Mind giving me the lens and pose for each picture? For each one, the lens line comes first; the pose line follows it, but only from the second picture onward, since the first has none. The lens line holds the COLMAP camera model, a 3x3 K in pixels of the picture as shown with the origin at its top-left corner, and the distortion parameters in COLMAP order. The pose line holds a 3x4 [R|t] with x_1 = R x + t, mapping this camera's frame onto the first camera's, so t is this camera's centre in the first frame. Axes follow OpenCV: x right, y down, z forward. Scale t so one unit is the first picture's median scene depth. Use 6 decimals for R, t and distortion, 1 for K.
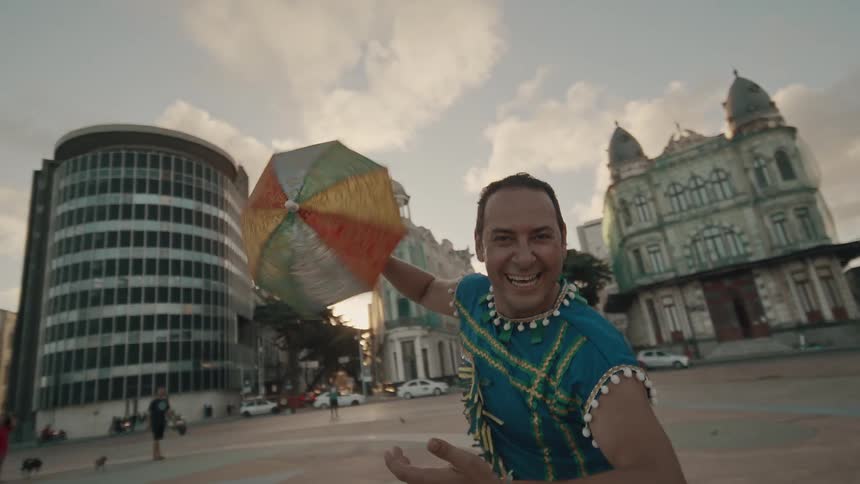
lens RADIAL K [[480.0, 0, 425.2], [0, 480.0, 227.0], [0, 0, 1]] dist [-0.000912, 0.001358]
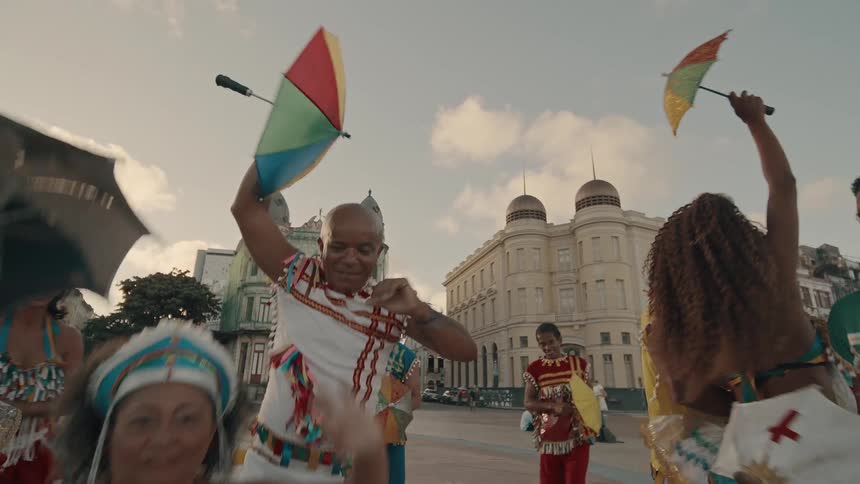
lens RADIAL K [[474.8, 0, 434.3], [0, 474.8, 230.8], [0, 0, 1]] dist [-0.002233, -0.000026]
pose [[0.660647, 0.361518, 0.657913, -0.070167], [-0.315295, 0.928981, -0.193864, -0.018210], [-0.681274, -0.079361, 0.727713, -0.099321]]
